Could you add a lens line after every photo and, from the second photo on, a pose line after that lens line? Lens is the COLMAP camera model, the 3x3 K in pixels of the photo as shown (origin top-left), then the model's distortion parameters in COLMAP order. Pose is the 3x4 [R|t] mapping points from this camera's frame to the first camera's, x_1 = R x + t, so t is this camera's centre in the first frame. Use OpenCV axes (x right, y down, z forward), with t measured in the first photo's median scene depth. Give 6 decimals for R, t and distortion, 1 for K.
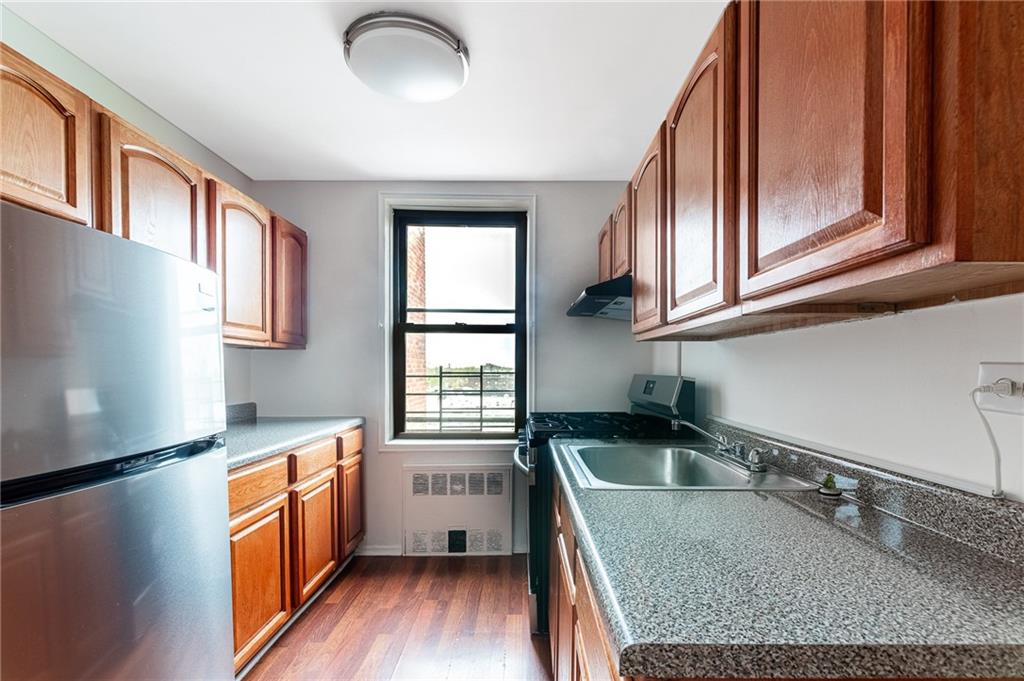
lens RADIAL K [[465.8, 0, 530.6], [0, 465.8, 374.2], [0, 0, 1]] dist [0.010555, -0.000509]
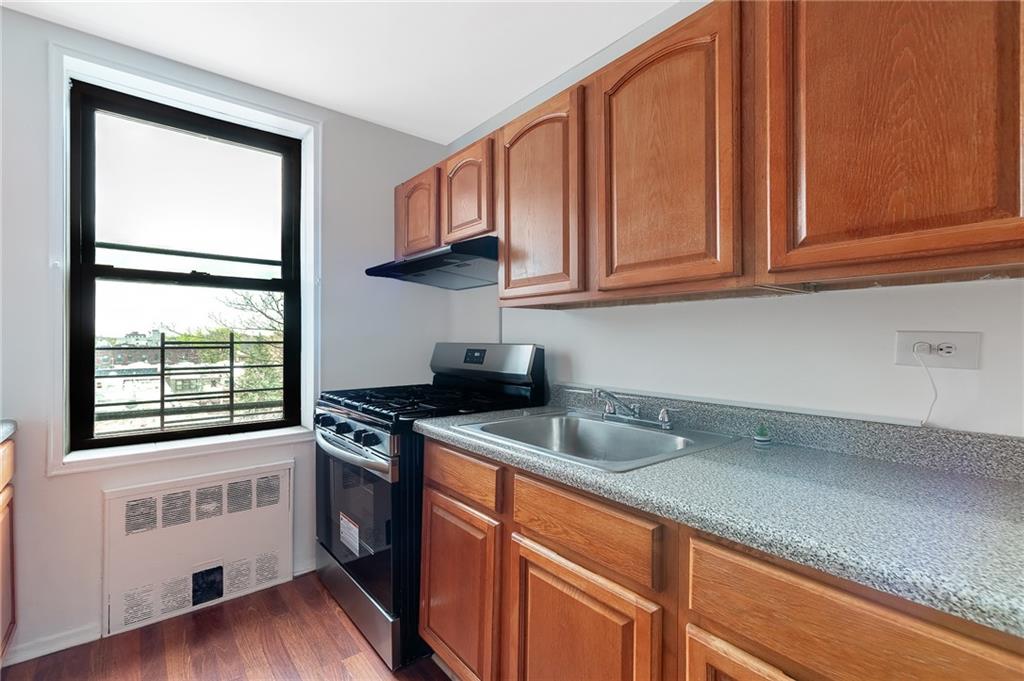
lens RADIAL K [[465.8, 0, 502.3], [0, 465.8, 336.2], [0, 0, 1]] dist [0.010555, -0.000509]
pose [[0.793593, 0.001494, 0.608447, -0.257383], [0.007775, 0.999890, -0.012596, -0.000161], [-0.608399, 0.014727, 0.793495, 0.190555]]
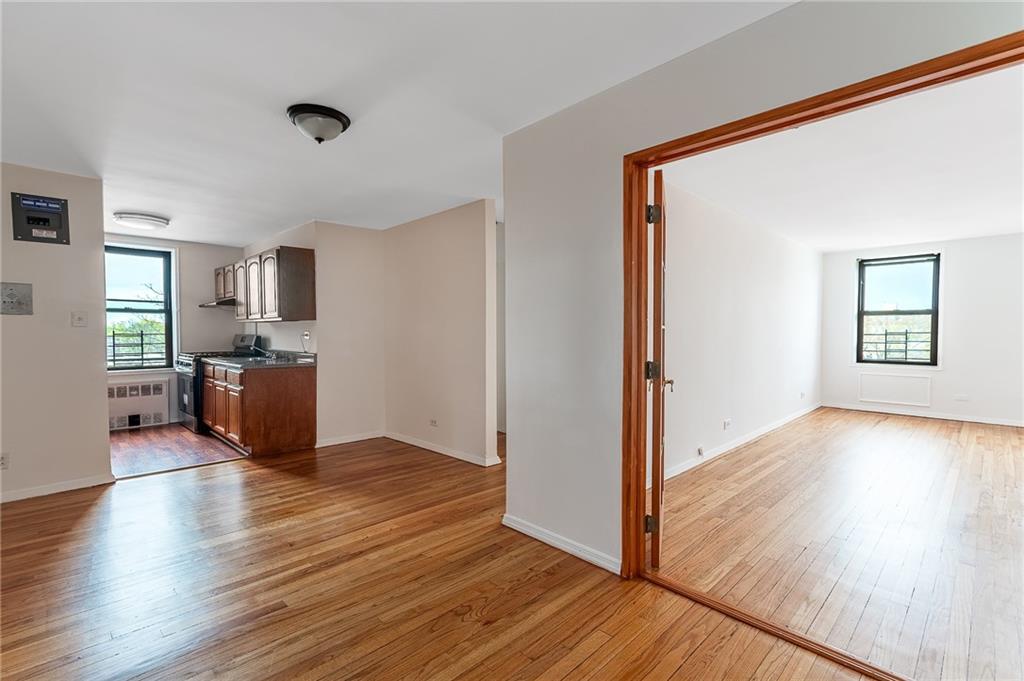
lens RADIAL K [[465.8, 0, 503.5], [0, 465.8, 345.3], [0, 0, 1]] dist [0.010555, -0.000509]
pose [[0.726316, -0.018968, 0.687099, -0.413443], [0.009620, 0.999802, 0.017431, 0.027734], [-0.687294, -0.006051, 0.726354, -1.627062]]
